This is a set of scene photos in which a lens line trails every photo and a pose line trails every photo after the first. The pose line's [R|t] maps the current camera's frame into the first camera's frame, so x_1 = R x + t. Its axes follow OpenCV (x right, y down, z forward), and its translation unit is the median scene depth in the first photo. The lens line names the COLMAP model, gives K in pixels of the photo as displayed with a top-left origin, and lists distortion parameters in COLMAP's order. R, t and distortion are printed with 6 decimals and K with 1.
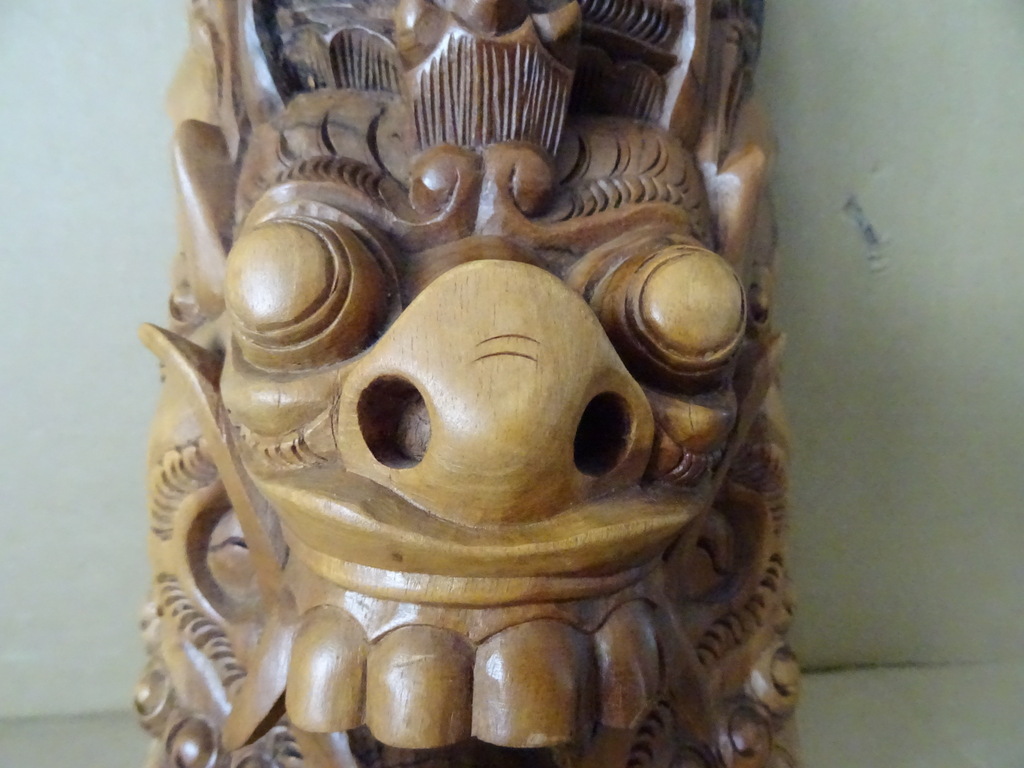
lens RADIAL K [[732.5, 0, 508.4], [0, 732.5, 385.4], [0, 0, 1]] dist [0.000406, -0.003253]
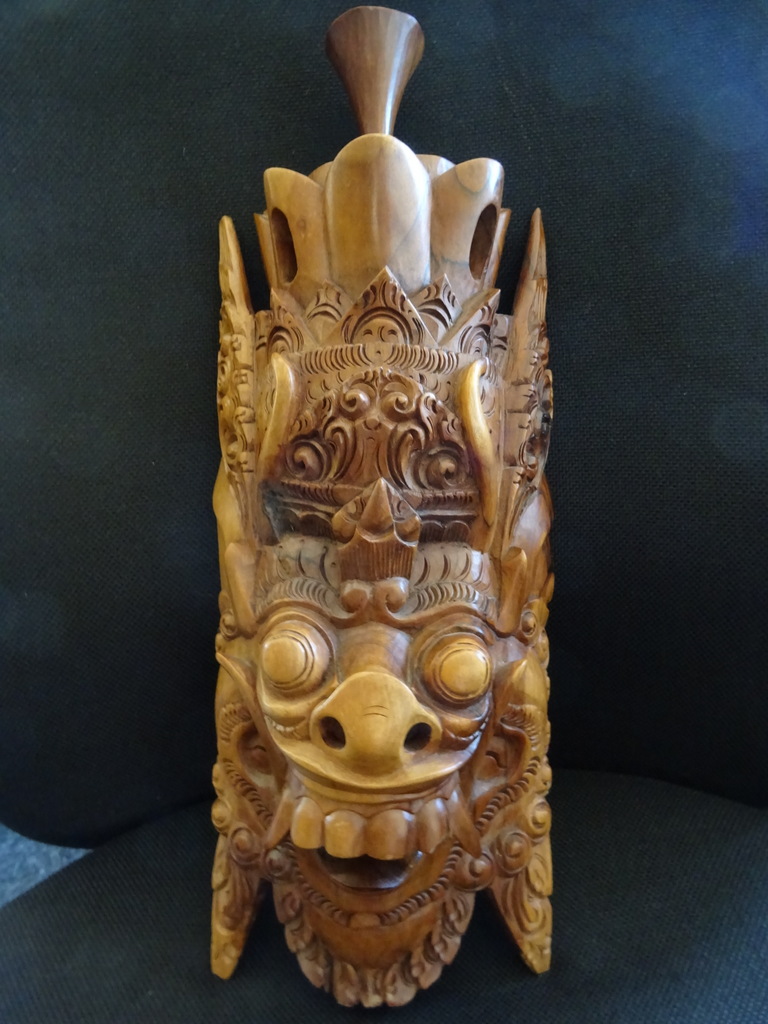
lens RADIAL K [[724.6, 0, 384.0], [0, 724.6, 512.0], [0, 0, 1]] dist [-0.000313, 0.000246]
pose [[0.994355, 0.000807, -0.106098, 0.217047], [0.008597, 0.996070, 0.088152, -0.709636], [0.105752, -0.088567, 0.990441, -1.057645]]
